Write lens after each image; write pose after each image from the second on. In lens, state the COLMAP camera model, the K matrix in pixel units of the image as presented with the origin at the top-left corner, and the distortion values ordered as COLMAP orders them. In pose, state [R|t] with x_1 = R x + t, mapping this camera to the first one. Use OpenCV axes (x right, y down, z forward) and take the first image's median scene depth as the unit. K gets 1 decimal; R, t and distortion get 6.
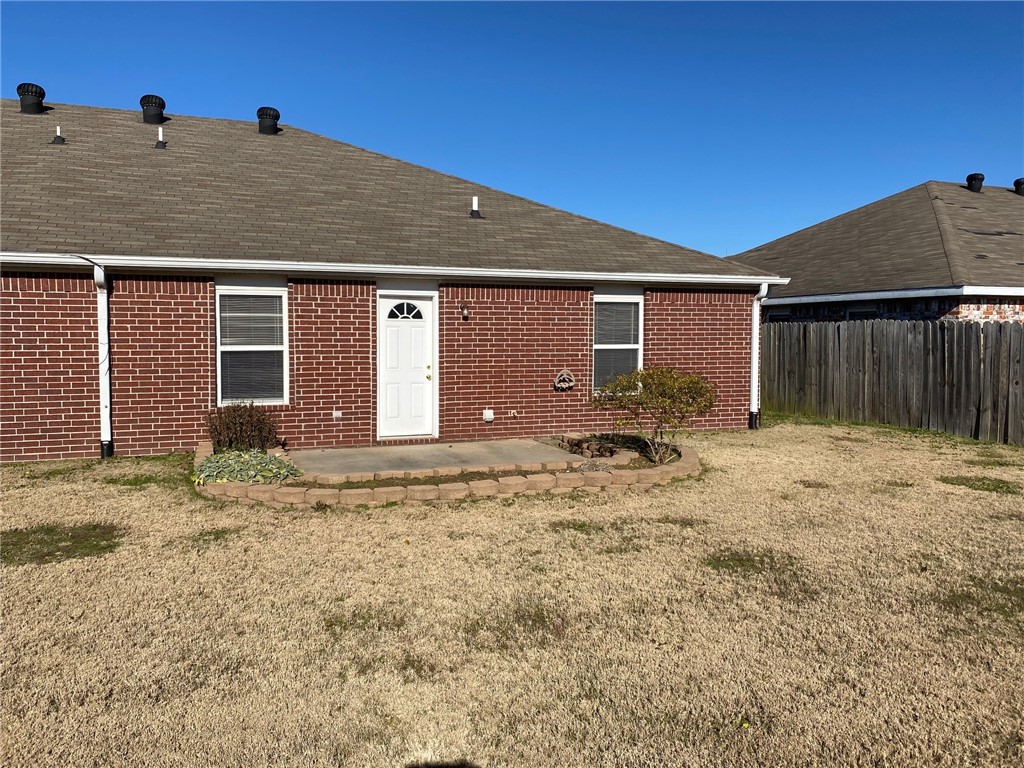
lens RADIAL K [[776.8, 0, 518.1], [0, 776.8, 384.9], [0, 0, 1]] dist [0.044677, -0.062822]
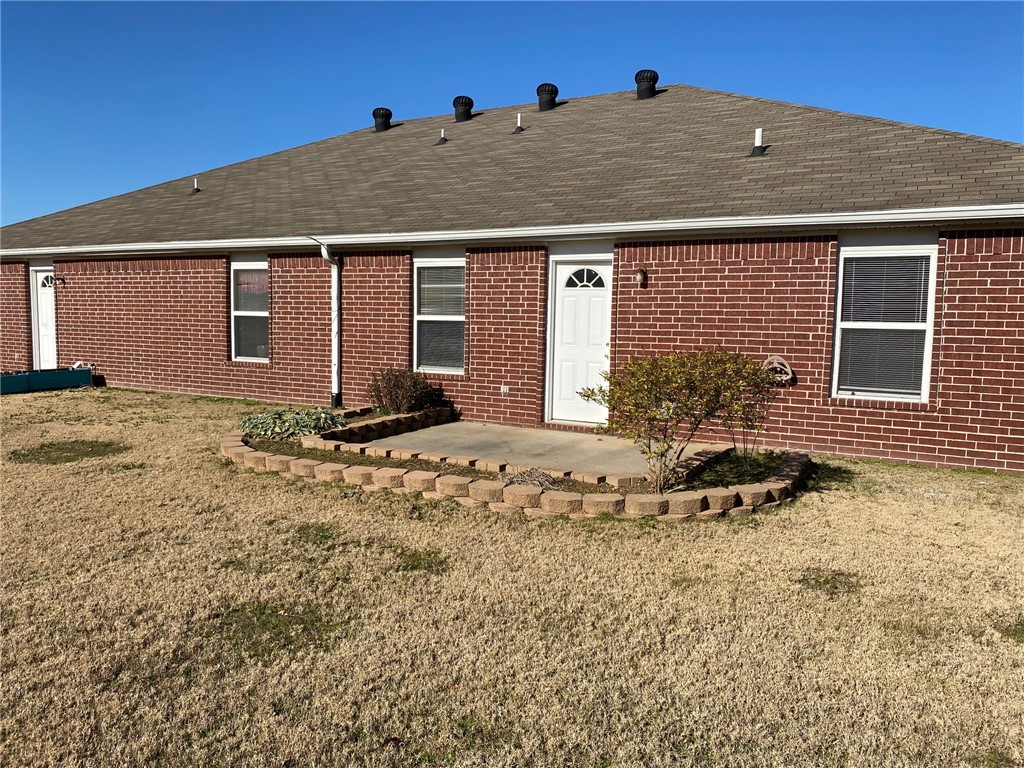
lens RADIAL K [[776.8, 0, 463.6], [0, 776.8, 405.6], [0, 0, 1]] dist [0.044677, -0.062822]
pose [[0.639114, 0.097392, -0.762921, 0.445047], [-0.066344, 0.995234, 0.071471, -0.006772], [0.766245, 0.004937, 0.642529, 0.337840]]
